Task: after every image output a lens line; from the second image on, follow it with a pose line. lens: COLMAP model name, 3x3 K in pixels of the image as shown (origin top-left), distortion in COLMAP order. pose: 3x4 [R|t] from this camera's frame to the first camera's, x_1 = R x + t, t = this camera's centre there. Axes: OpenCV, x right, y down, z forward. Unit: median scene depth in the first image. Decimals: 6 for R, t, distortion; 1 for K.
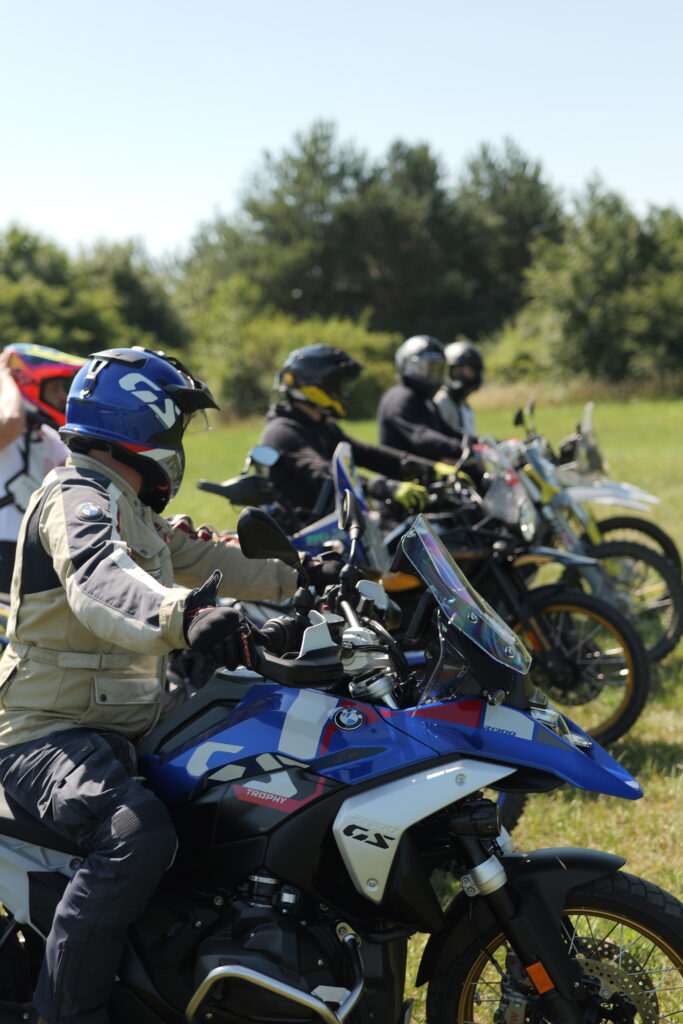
lens RADIAL K [[1768.5, 0, 341.5], [0, 1768.5, 512.0], [0, 0, 1]] dist [0.016845, -1.137981]
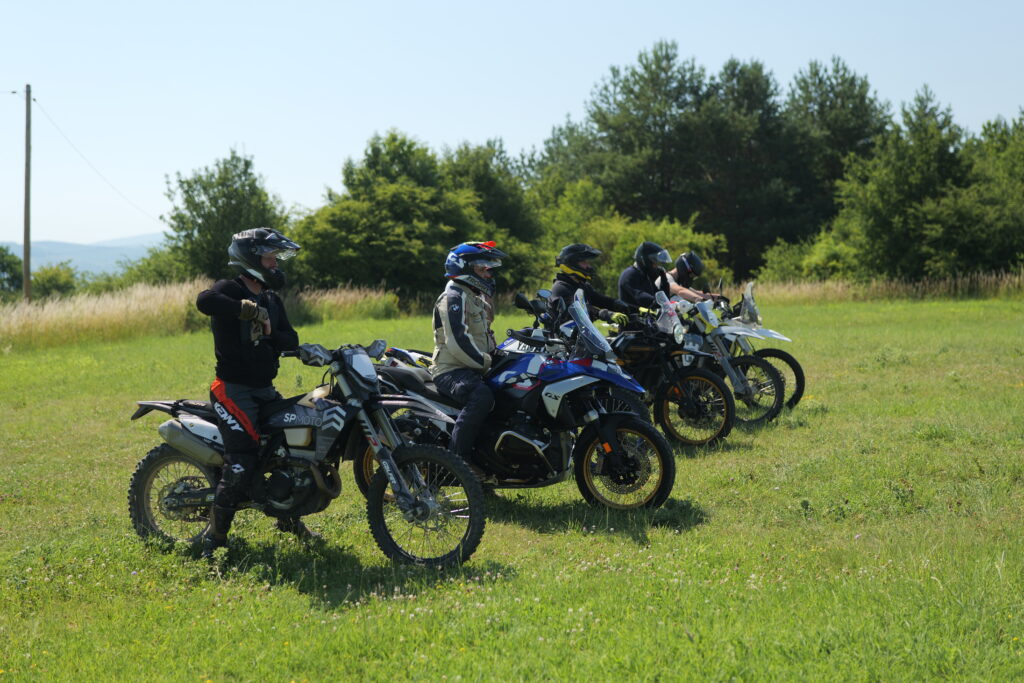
lens RADIAL K [[1768.5, 0, 512.0], [0, 1768.5, 341.5], [0, 0, 1]] dist [0.016845, -1.137981]
pose [[0.994214, 0.031666, -0.102648, 0.016446], [-0.035359, 0.998784, -0.034363, 0.011868], [0.101435, 0.037794, 0.994124, -0.136165]]
